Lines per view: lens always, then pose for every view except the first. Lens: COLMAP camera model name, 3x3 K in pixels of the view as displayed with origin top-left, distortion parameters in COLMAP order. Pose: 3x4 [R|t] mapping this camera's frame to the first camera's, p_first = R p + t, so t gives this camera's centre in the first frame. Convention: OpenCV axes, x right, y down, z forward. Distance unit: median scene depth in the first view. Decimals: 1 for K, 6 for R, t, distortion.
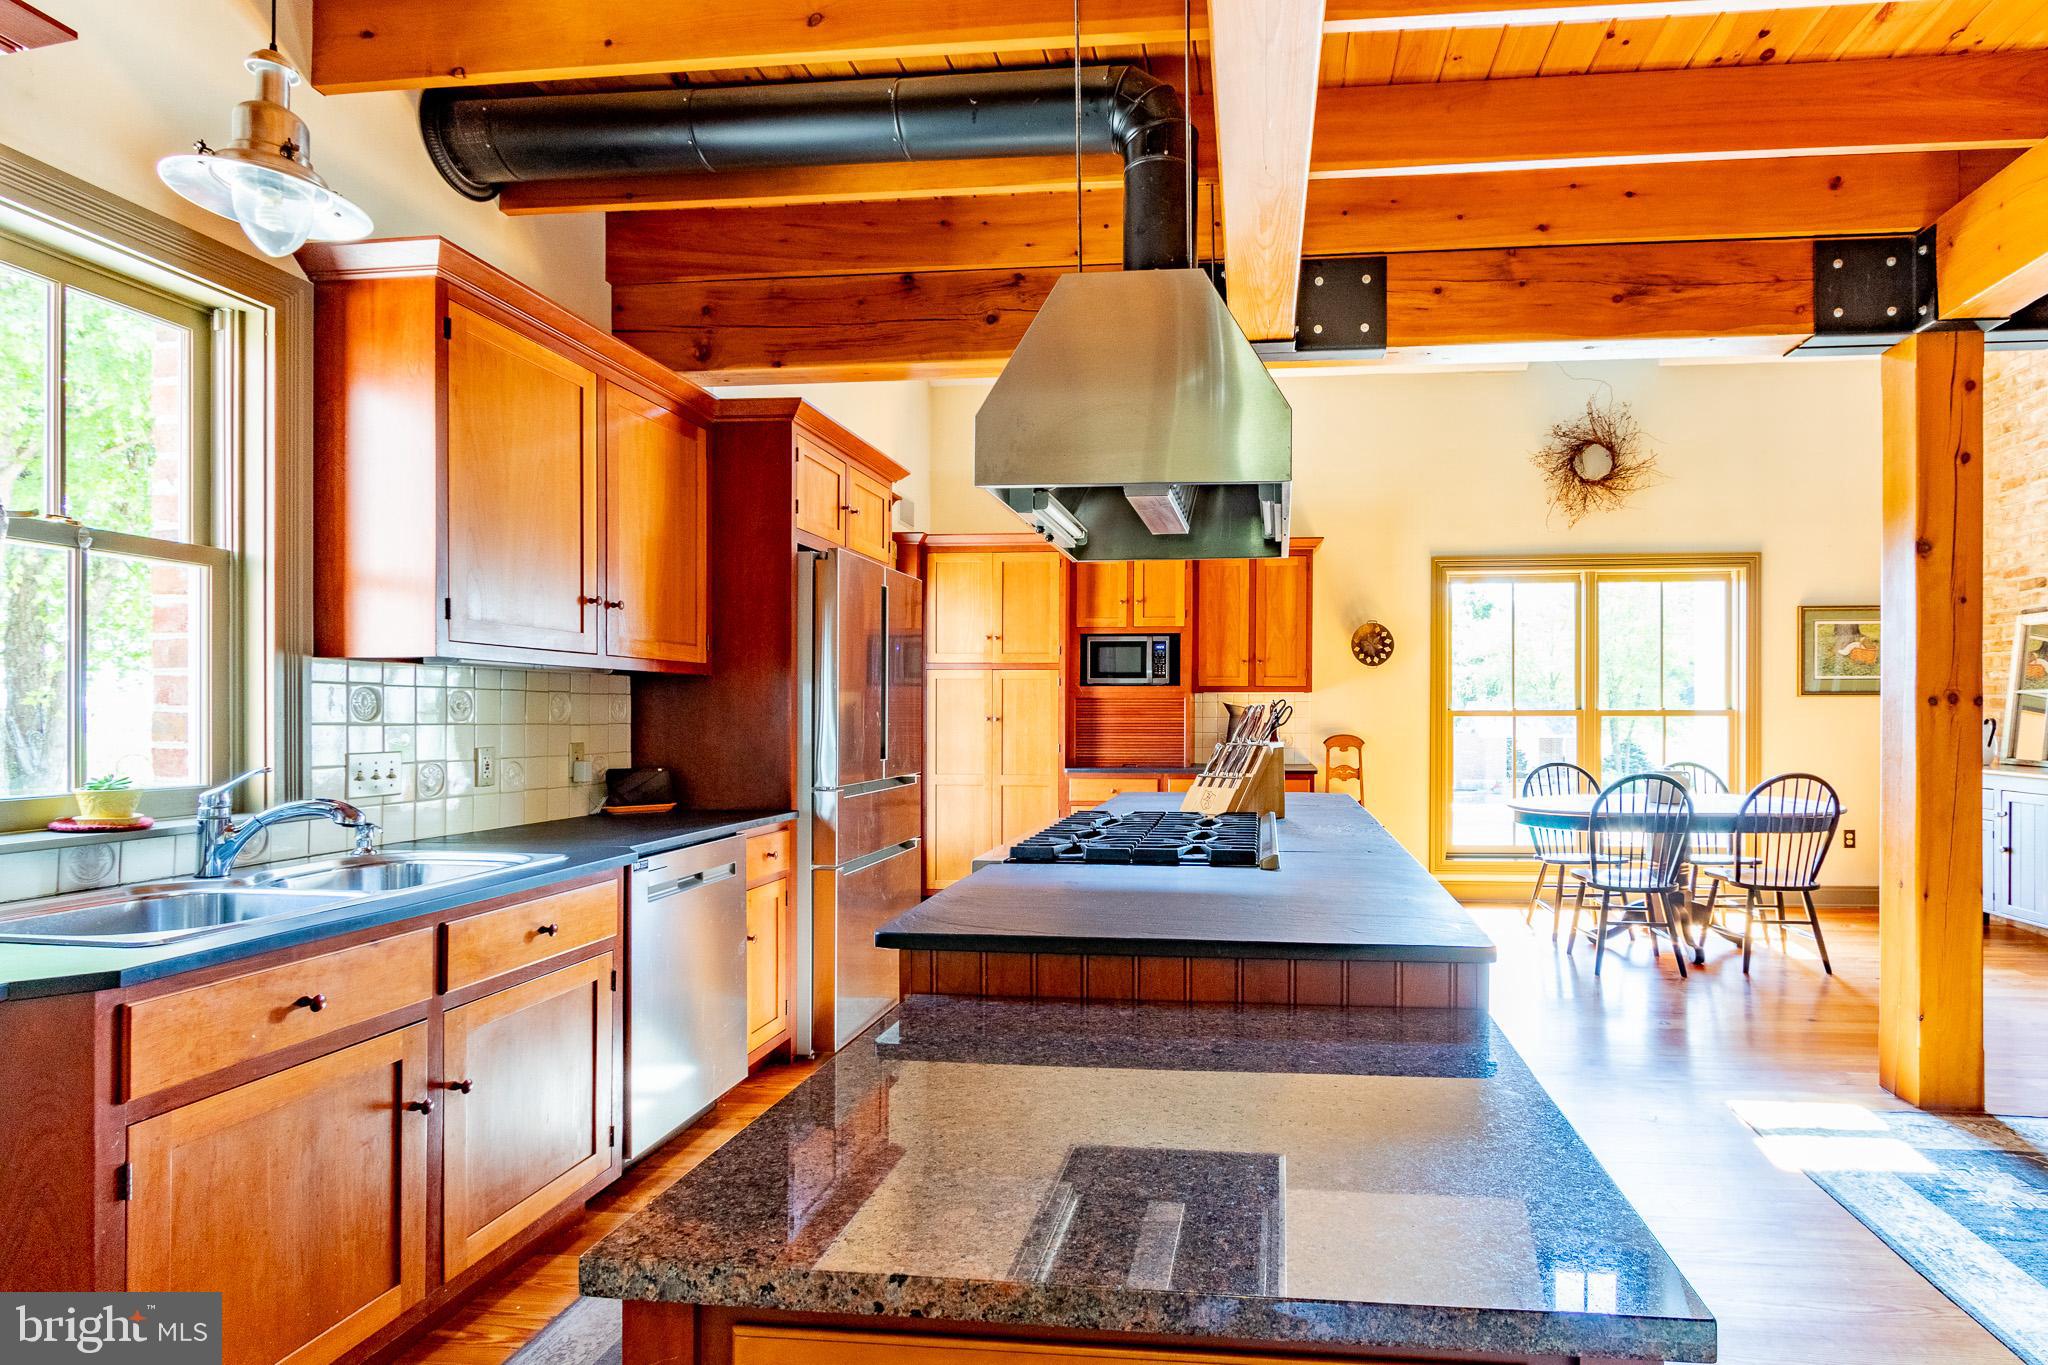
lens RADIAL K [[977.6, 0, 1142.3], [0, 977.6, 715.7], [0, 0, 1]] dist [-0.002639, -0.000439]
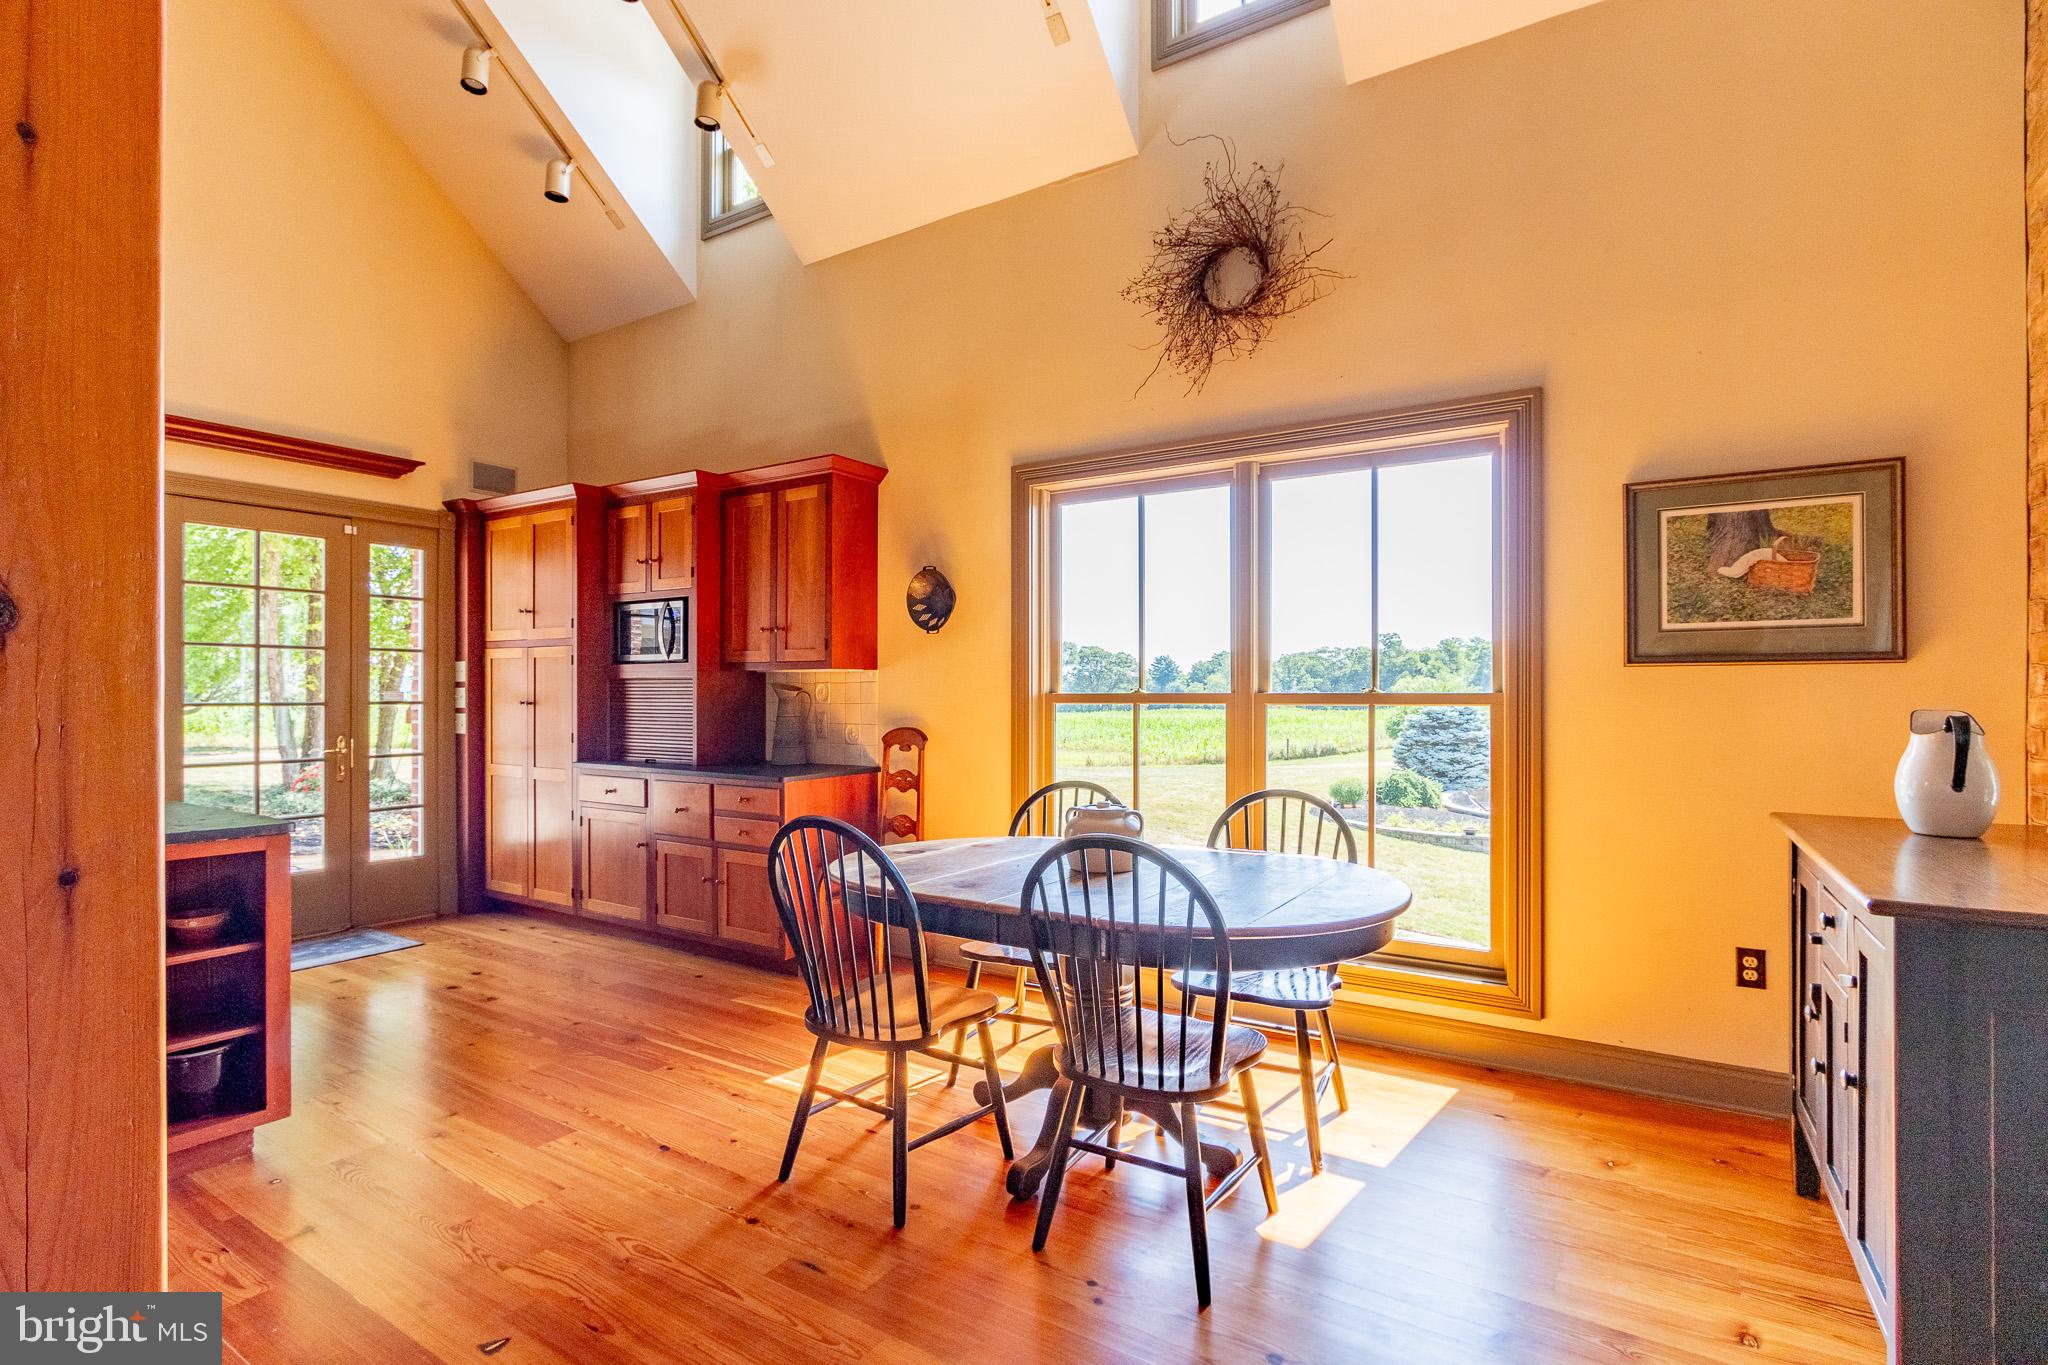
lens RADIAL K [[977.6, 0, 993.1], [0, 977.6, 692.4], [0, 0, 1]] dist [-0.002639, -0.000439]
pose [[0.883601, 0.000205, -0.468241, 1.219684], [-0.000295, 1.000000, -0.000118, -0.013112], [0.468241, 0.000242, 0.883601, 0.810597]]
